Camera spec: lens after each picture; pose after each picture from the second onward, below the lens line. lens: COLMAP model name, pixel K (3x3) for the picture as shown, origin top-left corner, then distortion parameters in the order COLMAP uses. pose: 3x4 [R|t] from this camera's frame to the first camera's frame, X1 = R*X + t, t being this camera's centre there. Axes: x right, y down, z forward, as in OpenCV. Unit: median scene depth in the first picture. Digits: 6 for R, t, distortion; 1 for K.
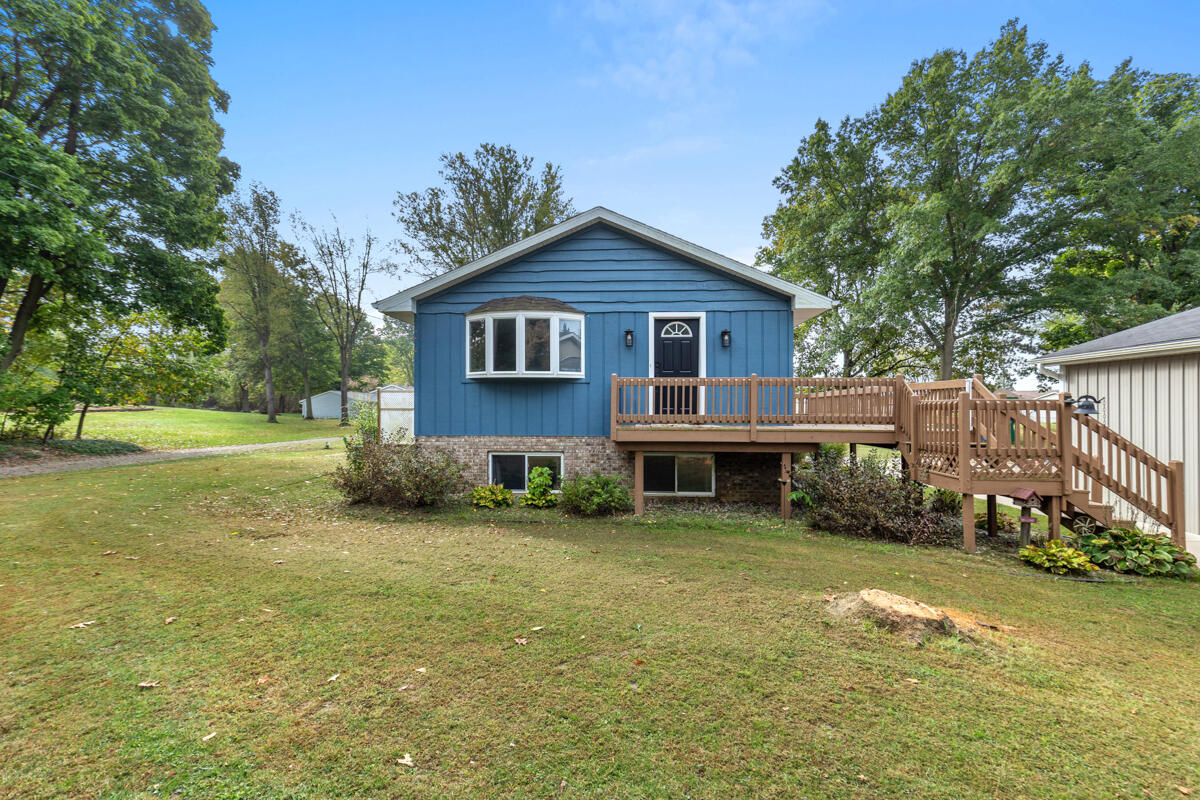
lens RADIAL K [[550.7, 0, 598.0], [0, 550.7, 405.0], [0, 0, 1]] dist [0.003899, -0.000051]
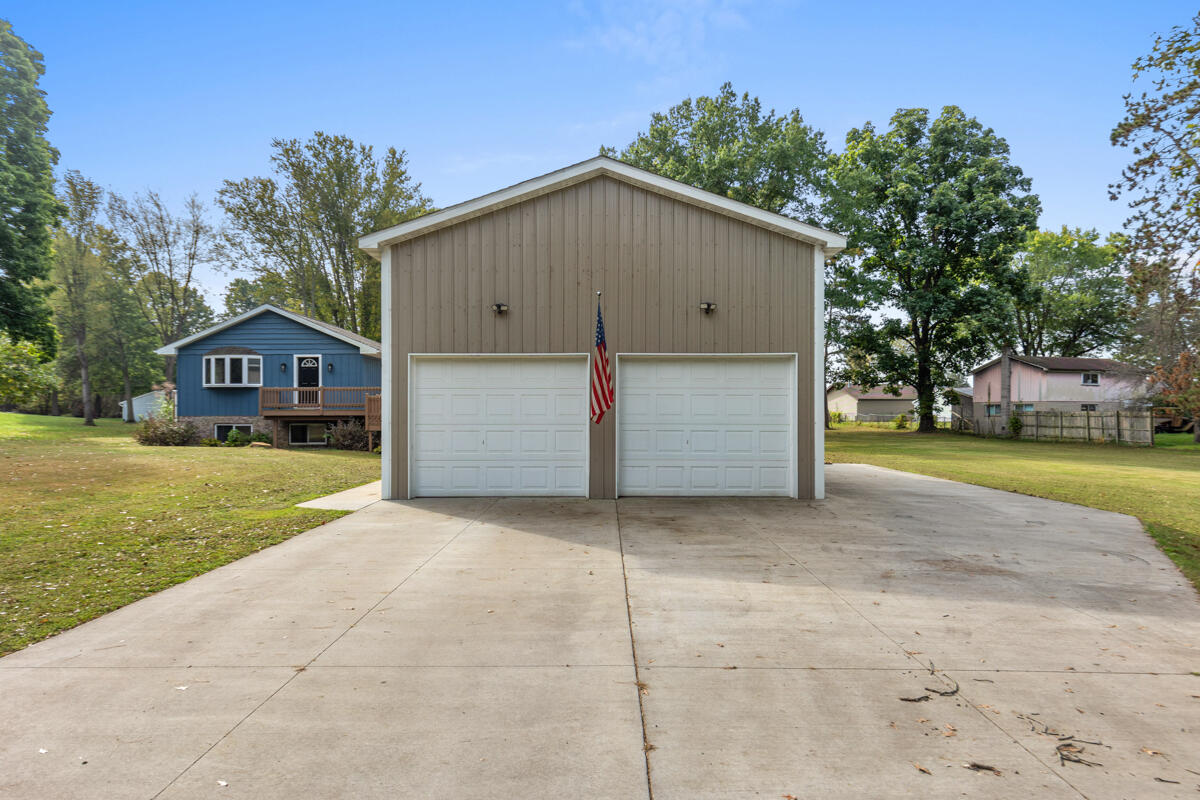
lens RADIAL K [[779.4, 0, 601.1], [0, 779.4, 398.7], [0, 0, 1]] dist [-0.002605, 0.001043]
pose [[0.998377, -0.005805, 0.056660, 0.209603], [0.006446, 0.999917, -0.011132, 0.006836], [-0.056591, 0.011479, 0.998331, -0.382789]]
